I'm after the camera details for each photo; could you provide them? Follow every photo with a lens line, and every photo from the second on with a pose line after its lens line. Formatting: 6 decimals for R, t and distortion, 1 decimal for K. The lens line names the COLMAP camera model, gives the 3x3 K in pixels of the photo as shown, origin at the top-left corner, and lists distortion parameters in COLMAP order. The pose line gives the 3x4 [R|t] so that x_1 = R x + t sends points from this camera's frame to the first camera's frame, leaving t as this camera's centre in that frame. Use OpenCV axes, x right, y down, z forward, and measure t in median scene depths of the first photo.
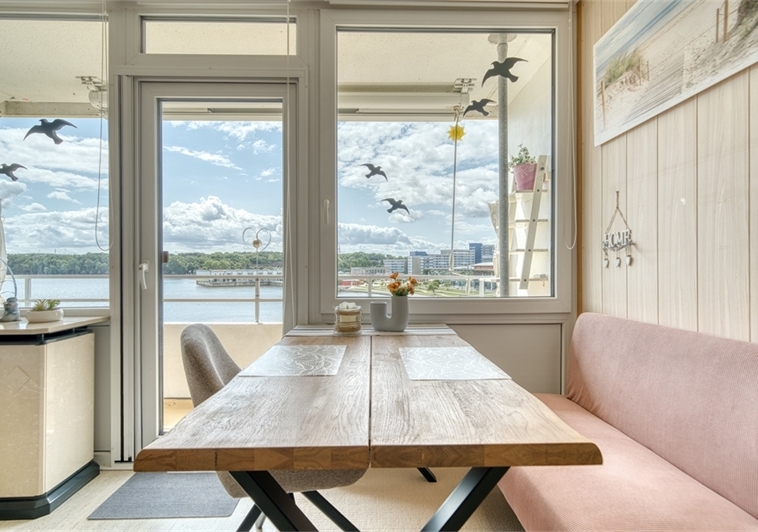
lens RADIAL K [[408.1, 0, 379.0], [0, 408.1, 266.0], [0, 0, 1]] dist [0.001024, 0.000299]
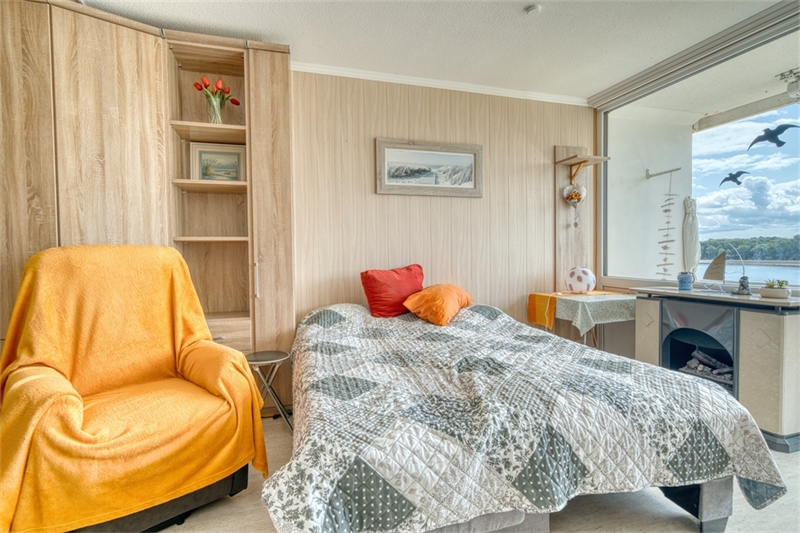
lens RADIAL K [[397.0, 0, 398.5], [0, 397.0, 264.9], [0, 0, 1]] dist [0.002387, 0.000038]
pose [[0.269076, 0.022171, -0.962864, 0.015973], [0.007651, 0.999654, 0.025156, -0.000105], [0.963088, -0.014136, 0.268814, -0.354952]]
